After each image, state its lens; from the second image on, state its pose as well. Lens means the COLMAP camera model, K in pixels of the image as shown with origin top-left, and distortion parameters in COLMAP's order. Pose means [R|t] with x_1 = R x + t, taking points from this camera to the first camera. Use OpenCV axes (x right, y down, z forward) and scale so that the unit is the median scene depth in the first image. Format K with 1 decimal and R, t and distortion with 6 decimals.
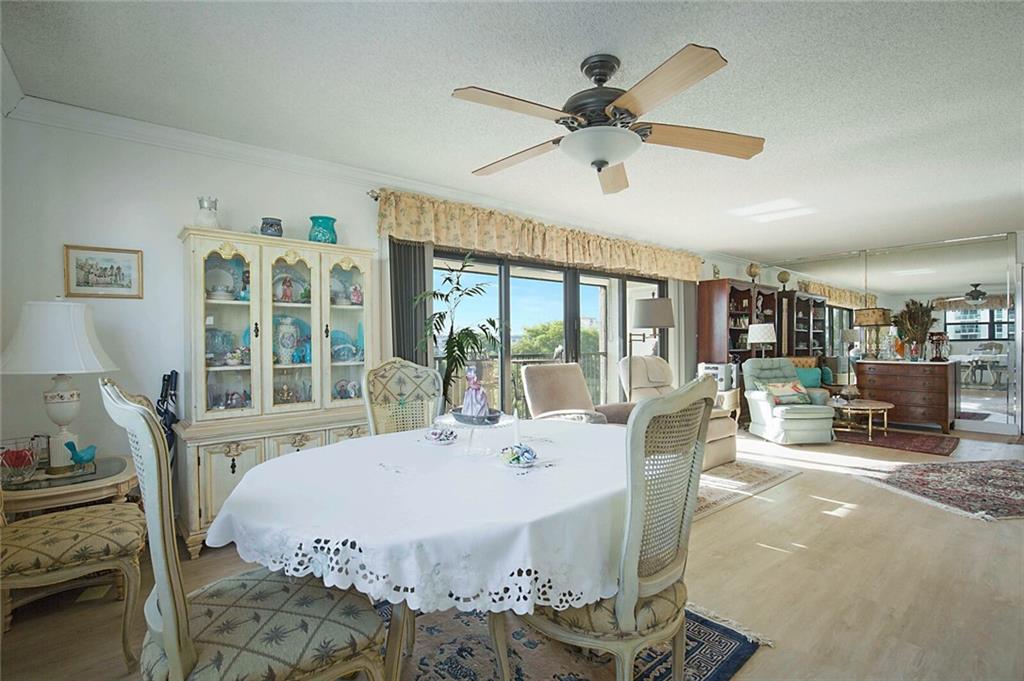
lens RADIAL K [[471.9, 0, 513.4], [0, 471.9, 343.4], [0, 0, 1]] dist [-0.040328, 0.009543]
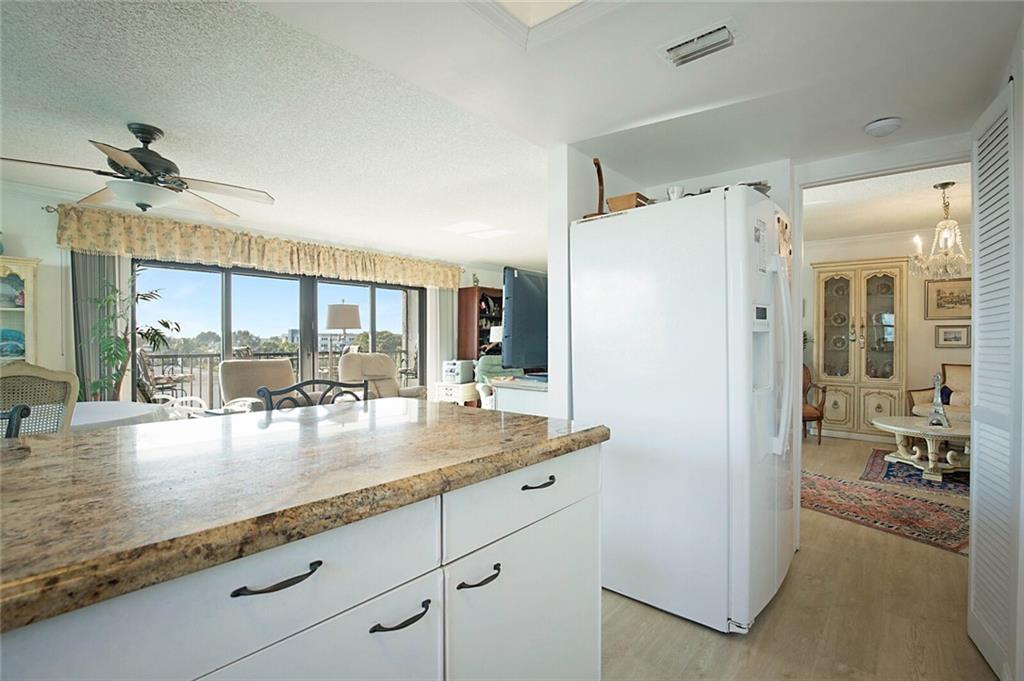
lens RADIAL K [[471.9, 0, 513.4], [0, 471.9, 343.4], [0, 0, 1]] dist [-0.040328, 0.009543]
pose [[0.984065, 0.005529, 0.177725, 0.362850], [-0.005919, 0.999981, 0.001662, -0.001098], [-0.177713, -0.002688, 0.984079, -0.170831]]
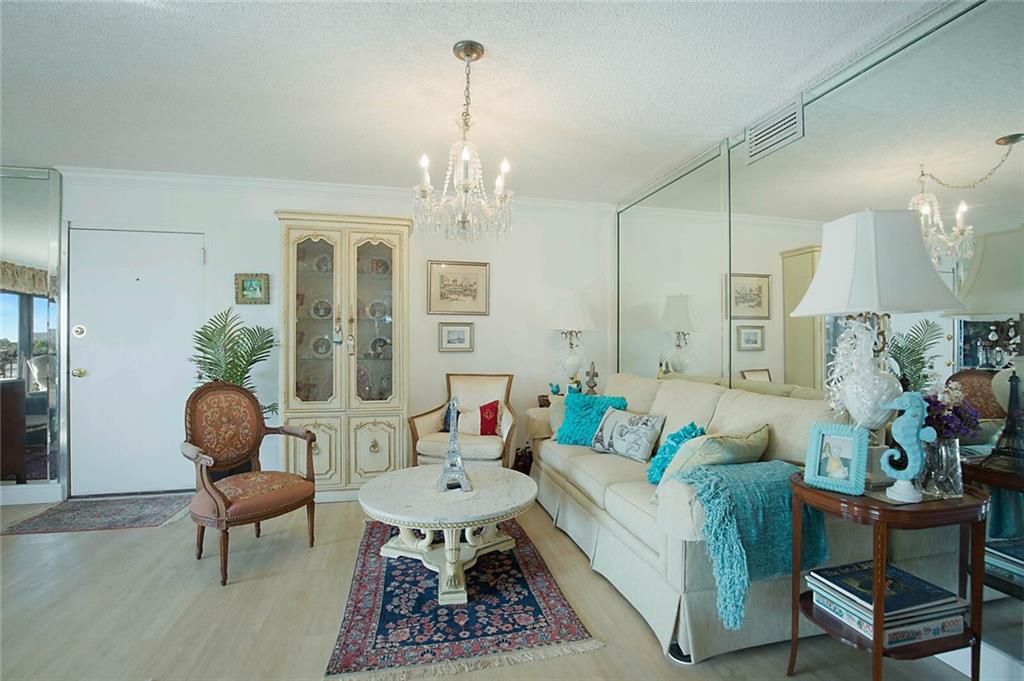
lens RADIAL K [[471.9, 0, 513.4], [0, 471.9, 343.4], [0, 0, 1]] dist [-0.040328, 0.009543]
pose [[0.441339, 0.006895, 0.897314, 0.776622], [0.002631, 0.999956, -0.008978, -0.002778], [-0.897337, 0.006324, 0.441302, 0.173742]]
